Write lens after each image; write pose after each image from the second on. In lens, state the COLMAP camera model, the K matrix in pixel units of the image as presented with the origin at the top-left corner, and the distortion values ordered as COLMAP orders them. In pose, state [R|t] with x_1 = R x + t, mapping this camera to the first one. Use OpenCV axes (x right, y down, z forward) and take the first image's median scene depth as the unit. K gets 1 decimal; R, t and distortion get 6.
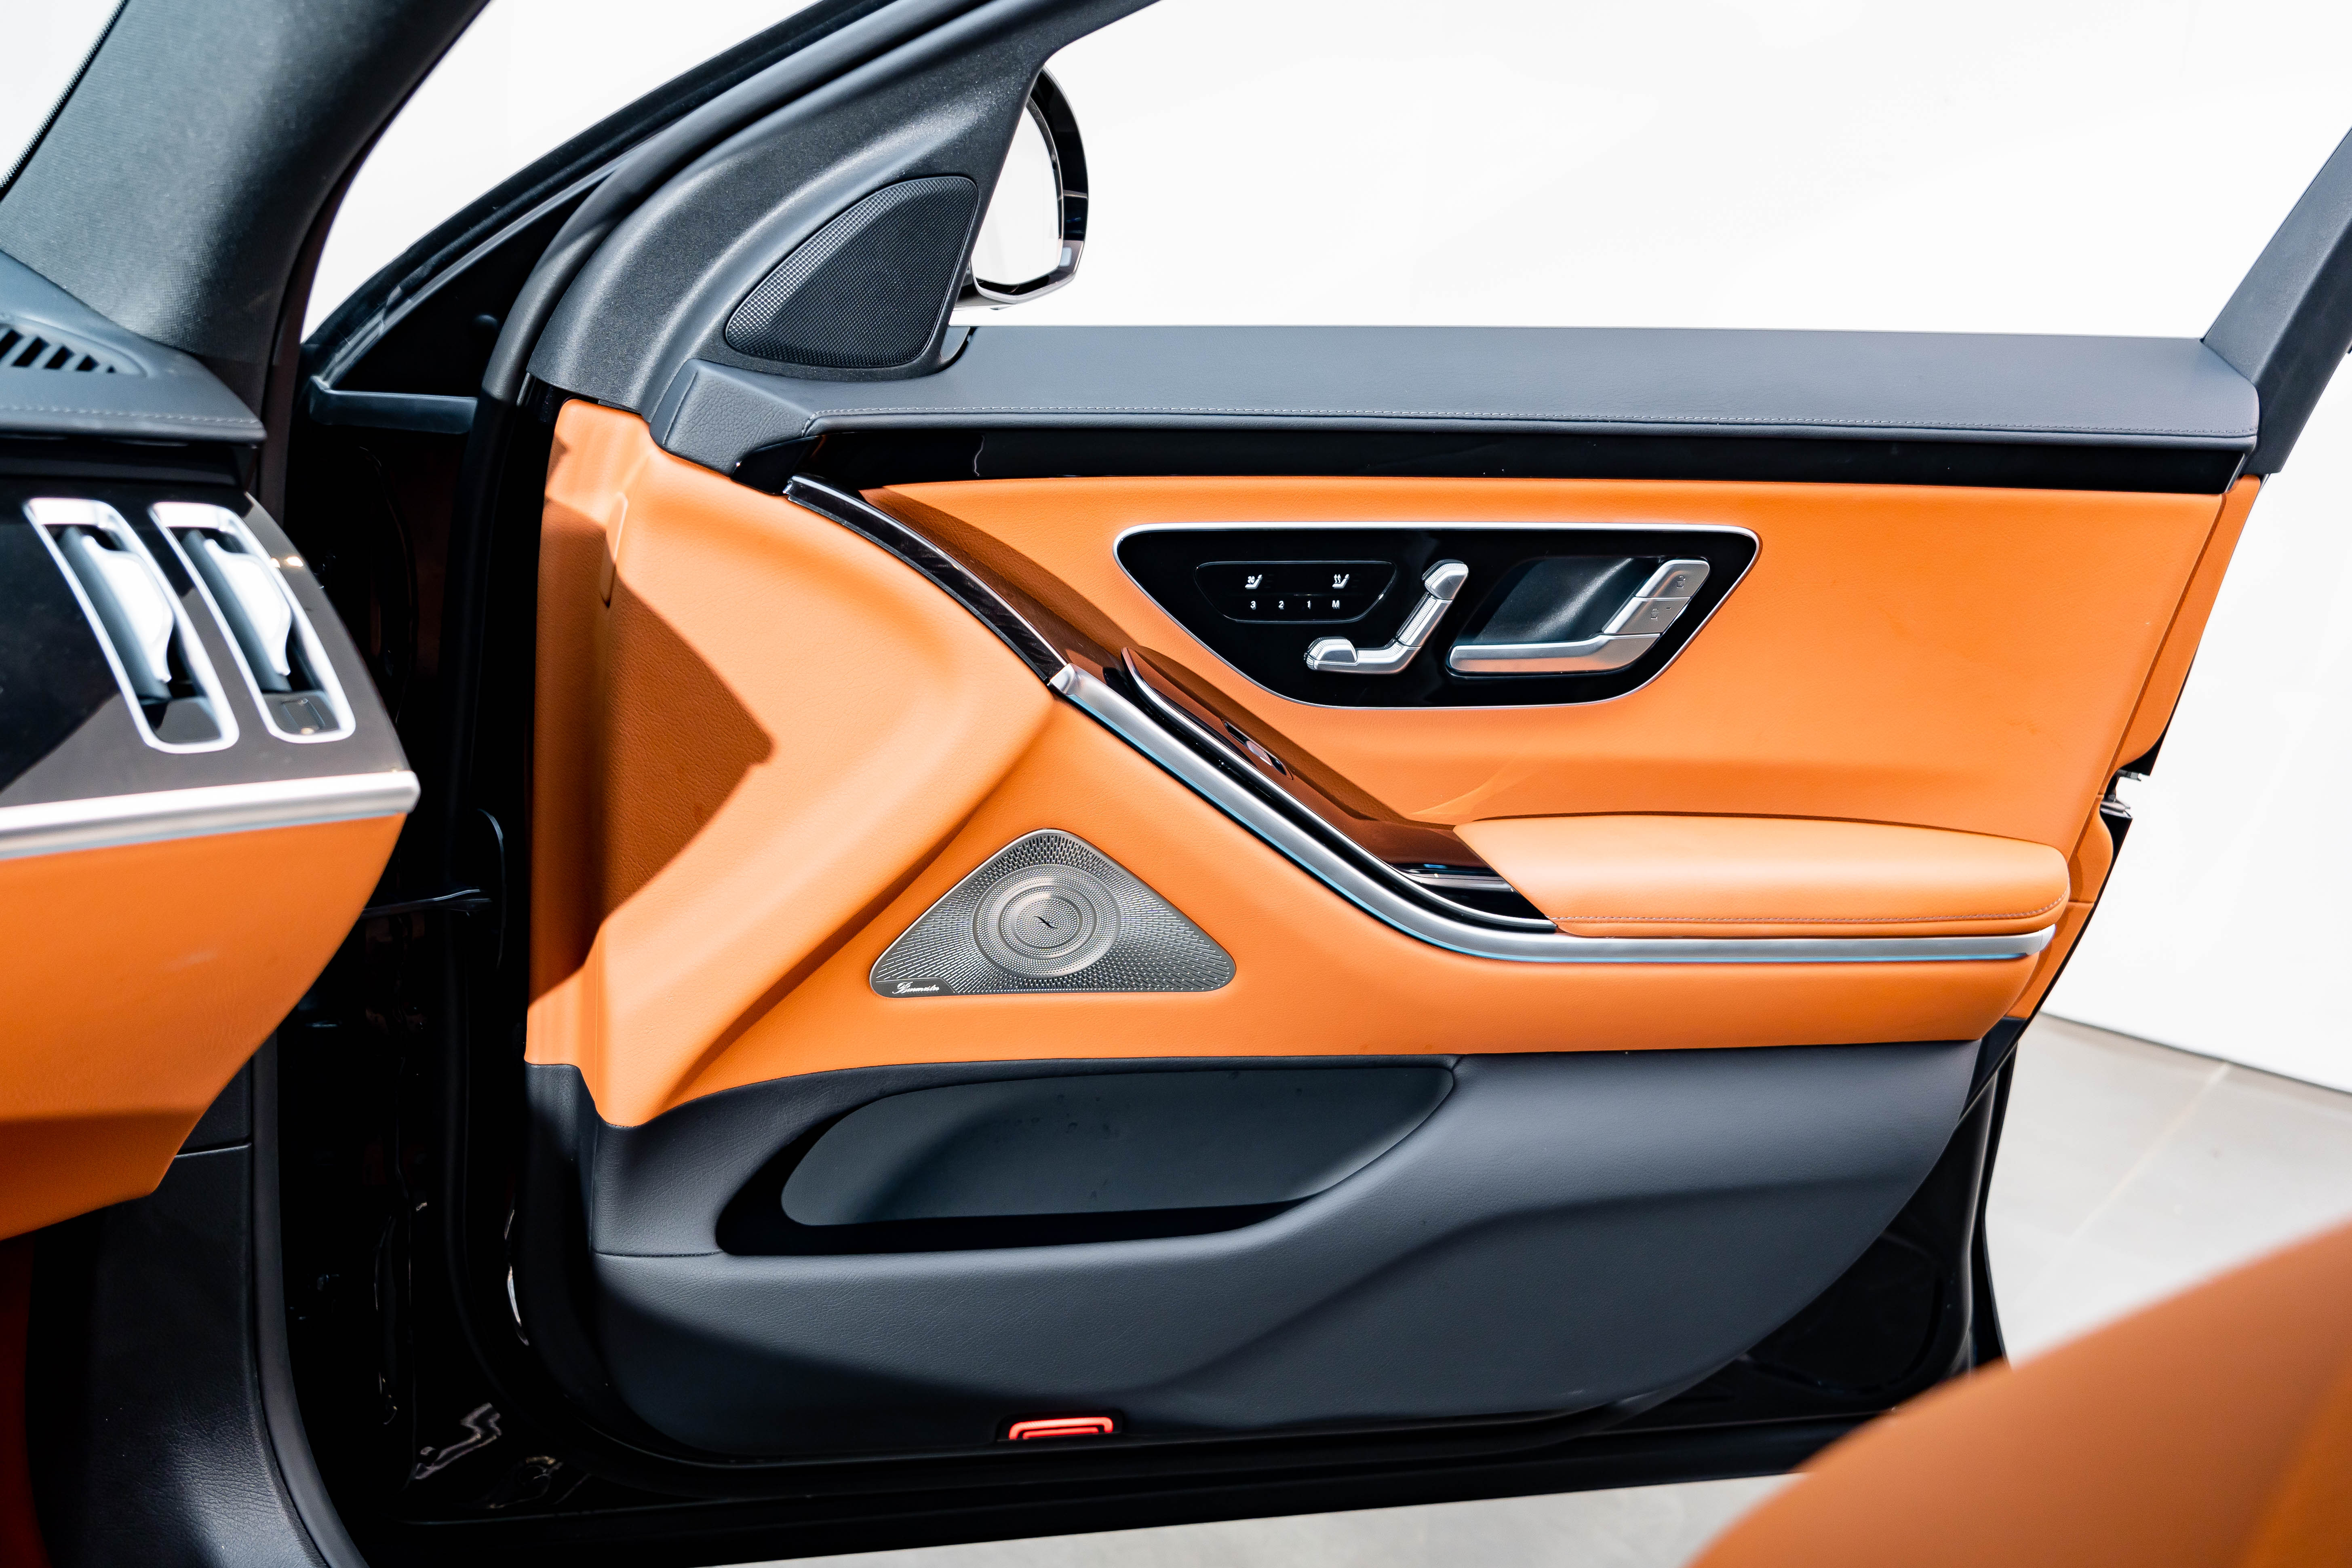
lens RADIAL K [[2370.1, 0, 1155.0], [0, 2370.1, 778.0], [0, 0, 1]] dist [0.035546, -0.032853]
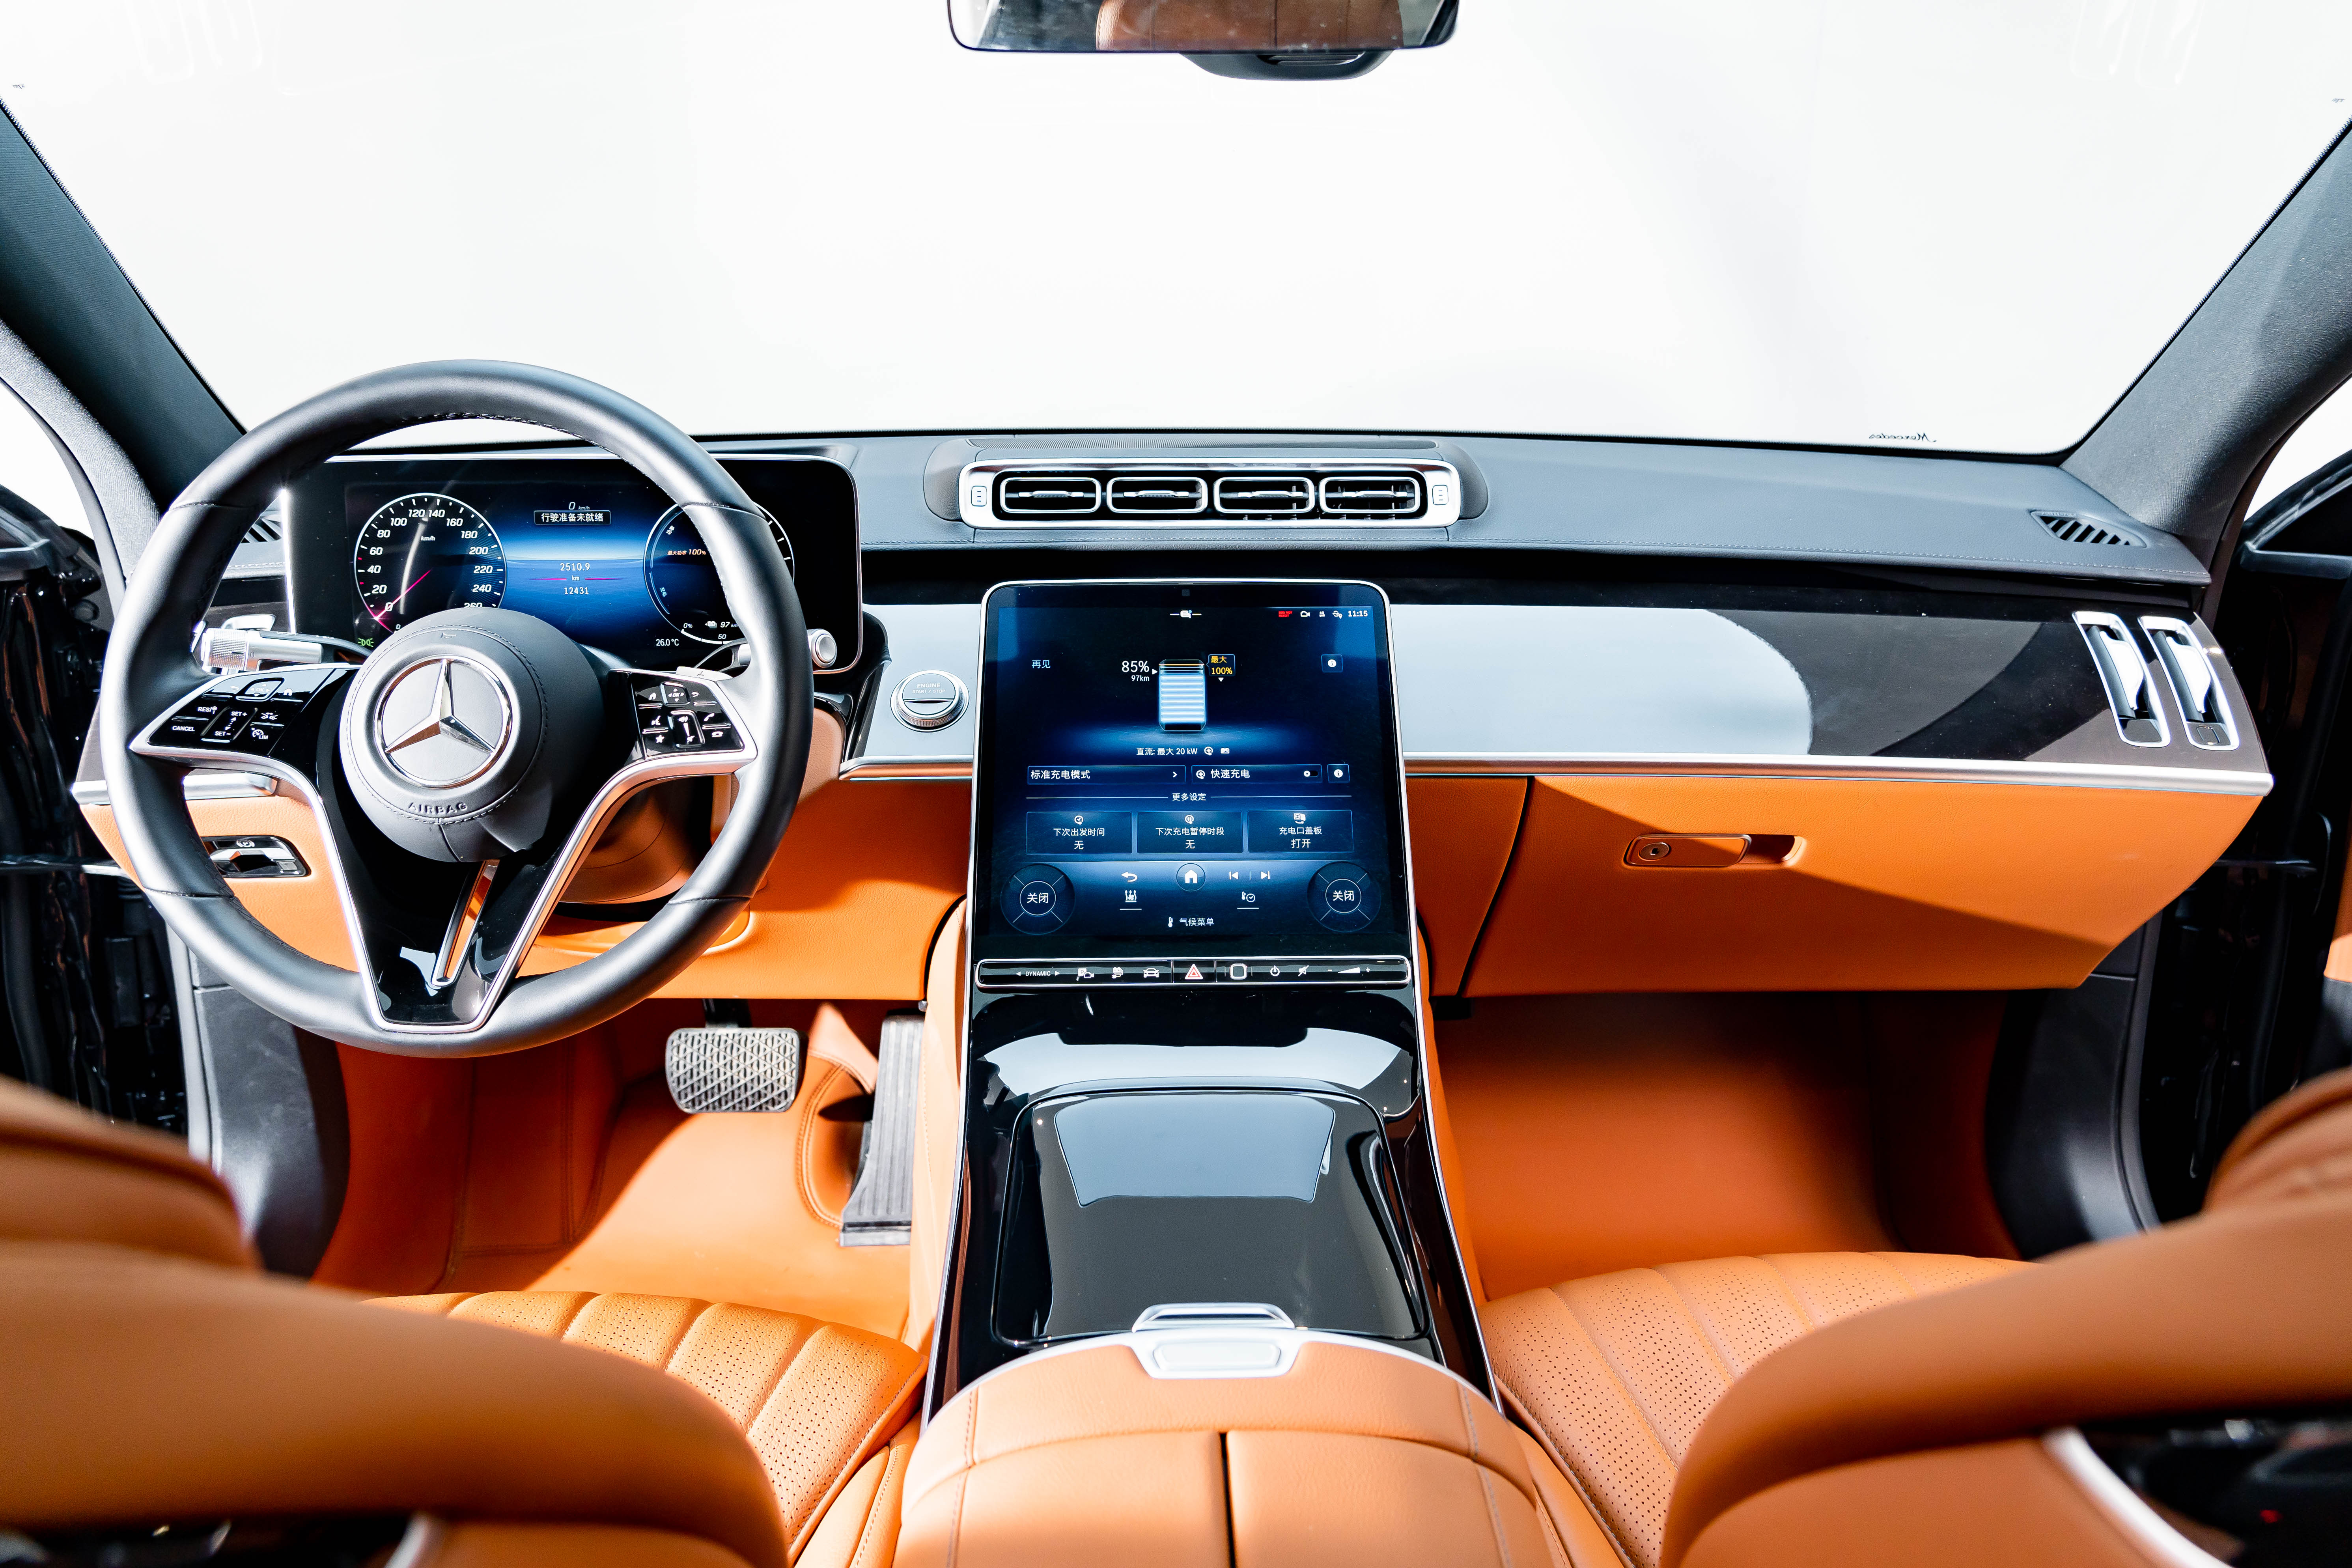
lens RADIAL K [[1637.7, 0, 1176.3], [0, 1637.7, 770.8], [0, 0, 1]] dist [-0.020533, 0.003300]
pose [[0.610218, 0.123259, -0.782586, 0.128860], [-0.129091, 0.990091, 0.055283, 0.031729], [0.781645, 0.067290, 0.620083, -0.365538]]
